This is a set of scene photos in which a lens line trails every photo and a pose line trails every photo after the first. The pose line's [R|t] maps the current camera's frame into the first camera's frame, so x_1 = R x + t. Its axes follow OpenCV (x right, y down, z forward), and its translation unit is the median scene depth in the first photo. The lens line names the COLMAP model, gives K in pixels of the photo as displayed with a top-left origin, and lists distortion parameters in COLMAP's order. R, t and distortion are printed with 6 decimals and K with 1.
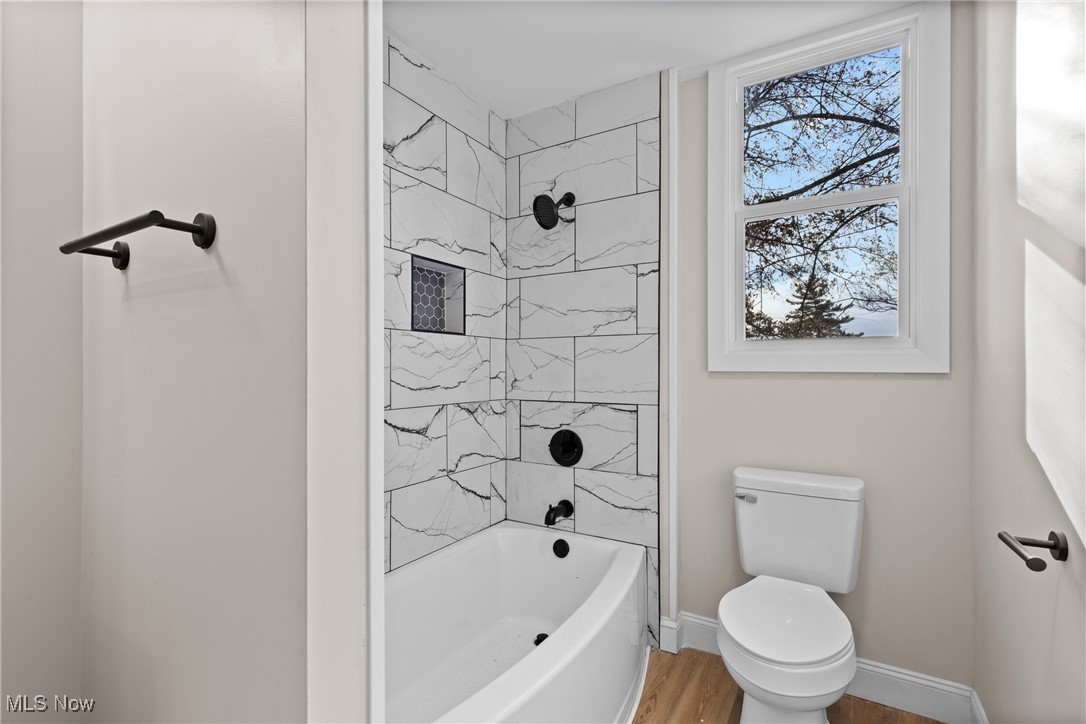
lens RADIAL K [[490.4, 0, 541.1], [0, 490.4, 366.0], [0, 0, 1]] dist [0.010840, 0.001167]
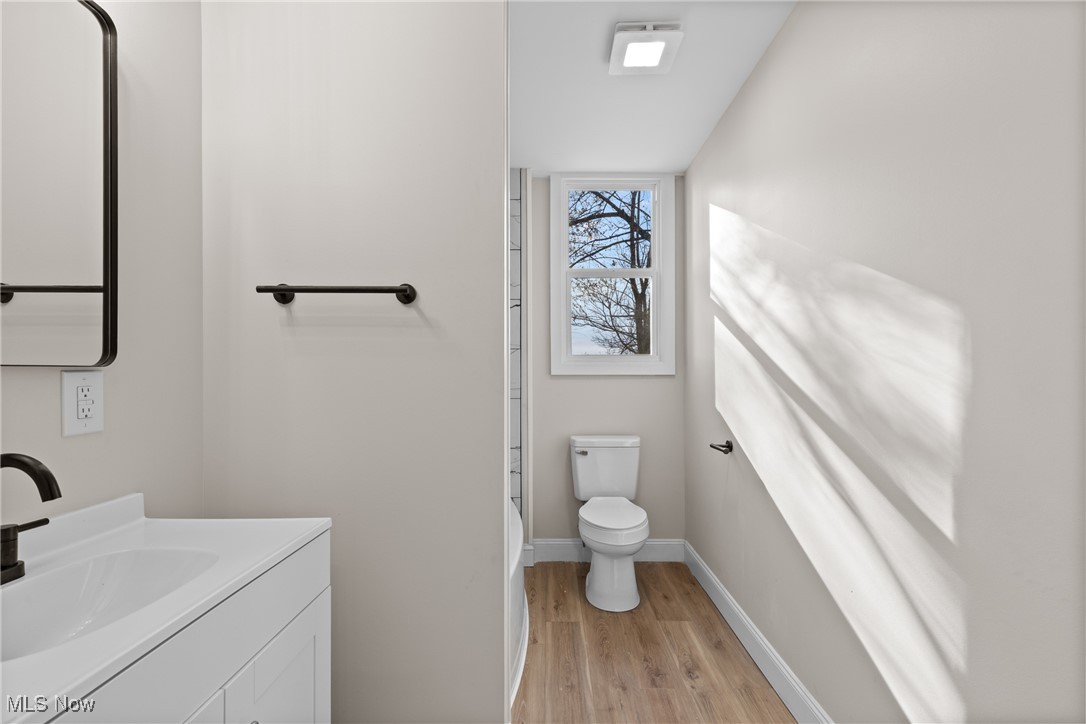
lens RADIAL K [[490.4, 0, 541.7], [0, 490.4, 363.4], [0, 0, 1]] dist [0.010840, 0.001167]
pose [[0.860104, 0.007781, 0.510060, -0.499862], [-0.000993, 0.999907, -0.013579, -0.004000], [-0.510118, 0.011173, 0.860032, -0.309681]]
